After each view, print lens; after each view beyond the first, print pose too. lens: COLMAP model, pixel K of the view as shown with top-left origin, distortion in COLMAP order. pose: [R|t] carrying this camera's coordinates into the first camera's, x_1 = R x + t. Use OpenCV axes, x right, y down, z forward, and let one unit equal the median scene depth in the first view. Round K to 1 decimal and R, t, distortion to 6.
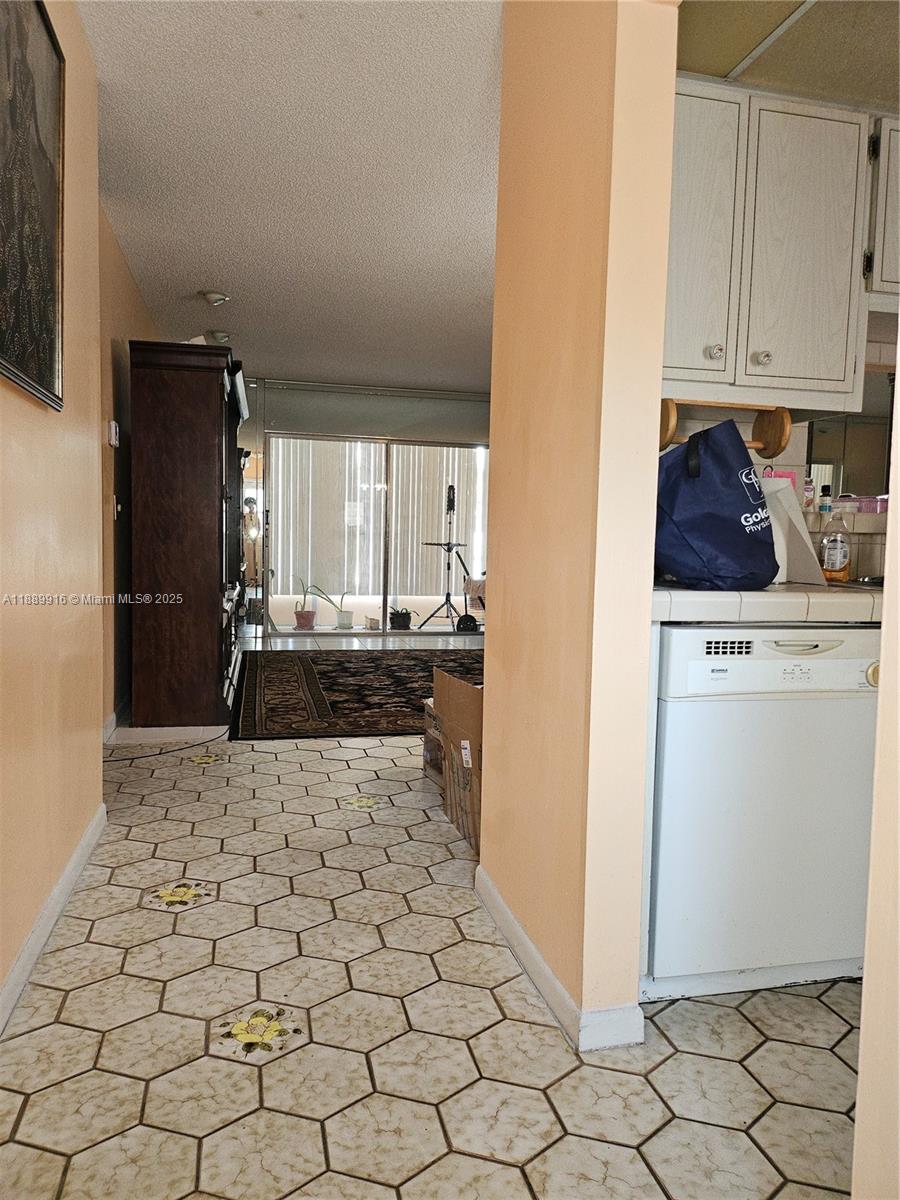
lens RADIAL K [[853.4, 0, 456.4], [0, 853.4, 594.4], [0, 0, 1]] dist [0.067498, -0.072606]
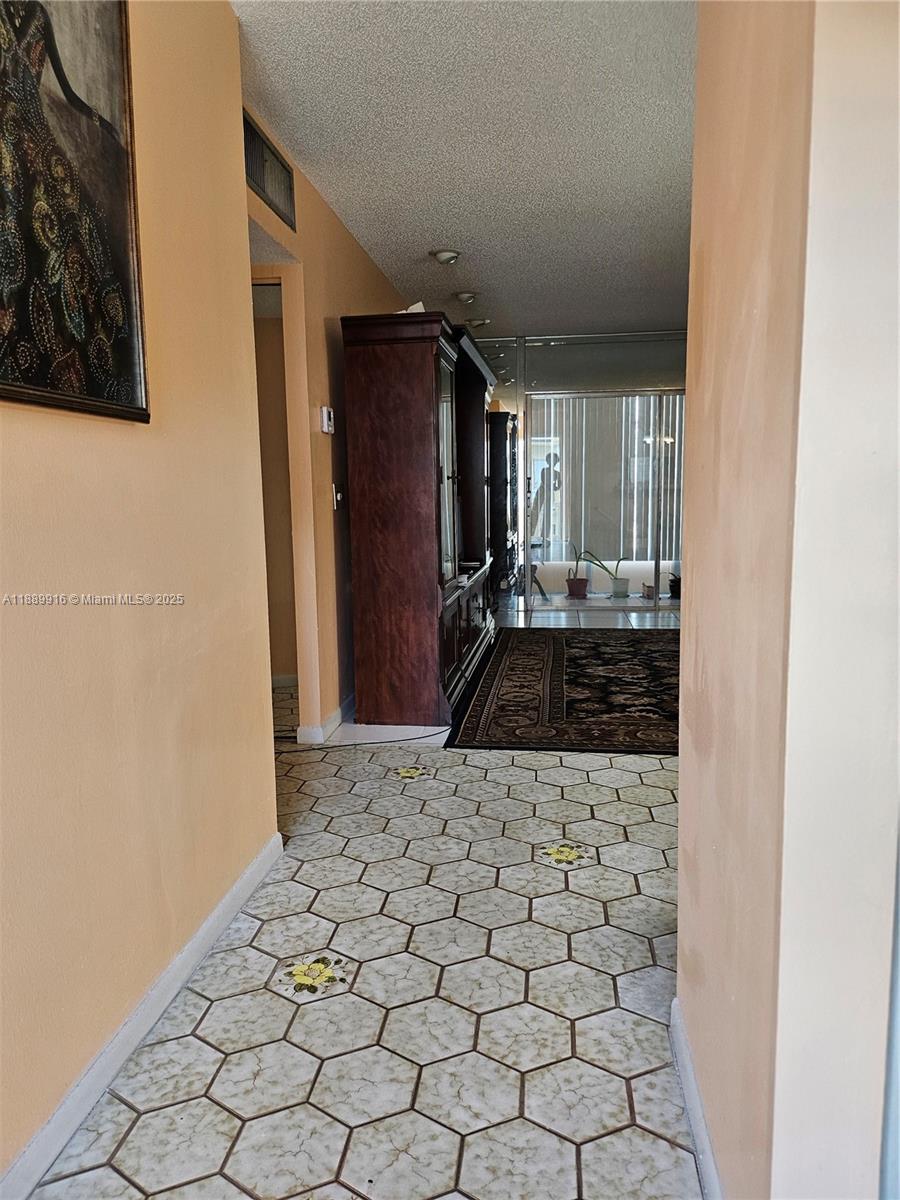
lens RADIAL K [[853.4, 0, 445.7], [0, 853.4, 602.4], [0, 0, 1]] dist [0.067498, -0.072606]
pose [[0.935573, 0.009429, -0.353008, 0.058265], [0.013756, 0.997912, 0.063111, -0.042660], [0.352865, -0.063901, 0.933489, 0.149667]]
